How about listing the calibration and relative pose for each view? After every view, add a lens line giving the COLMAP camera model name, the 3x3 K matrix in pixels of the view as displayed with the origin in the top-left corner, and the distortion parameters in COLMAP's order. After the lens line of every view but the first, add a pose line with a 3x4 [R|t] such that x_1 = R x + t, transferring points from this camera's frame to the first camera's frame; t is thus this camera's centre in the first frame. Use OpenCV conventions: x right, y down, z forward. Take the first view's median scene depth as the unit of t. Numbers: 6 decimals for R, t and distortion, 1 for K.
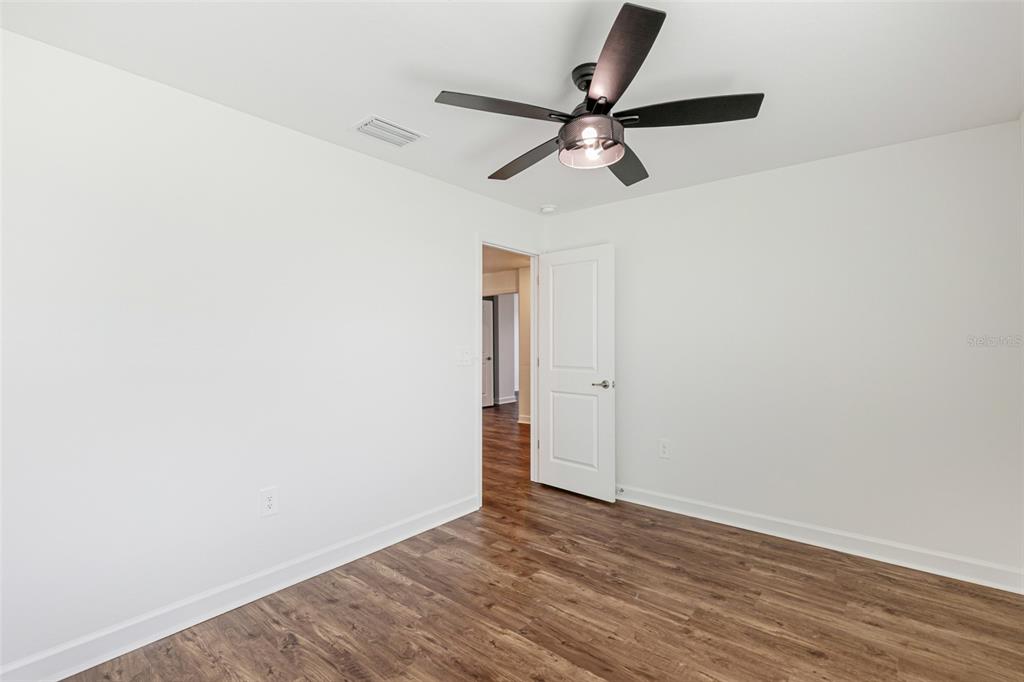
lens RADIAL K [[467.9, 0, 512.6], [0, 467.9, 340.8], [0, 0, 1]] dist [0.021895, -0.000018]
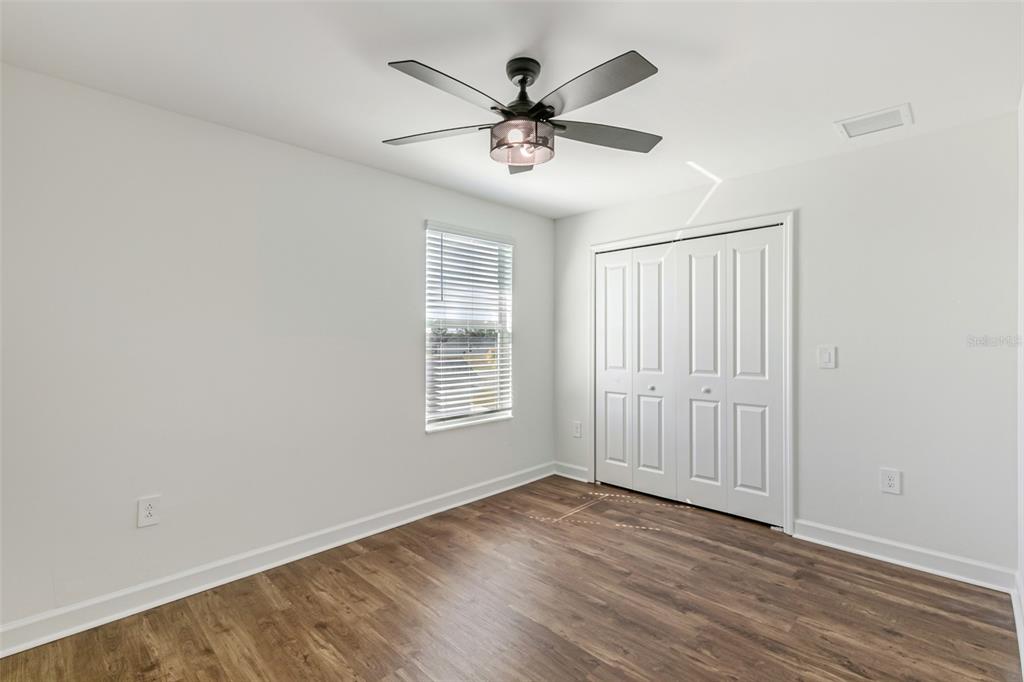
lens RADIAL K [[467.9, 0, 511.5], [0, 467.9, 338.7], [0, 0, 1]] dist [0.021895, -0.000018]
pose [[-0.996341, 0.004633, 0.085340, 0.105782], [0.005024, 0.999978, 0.004374, -0.004505], [-0.085317, 0.004786, -0.996342, 1.994881]]
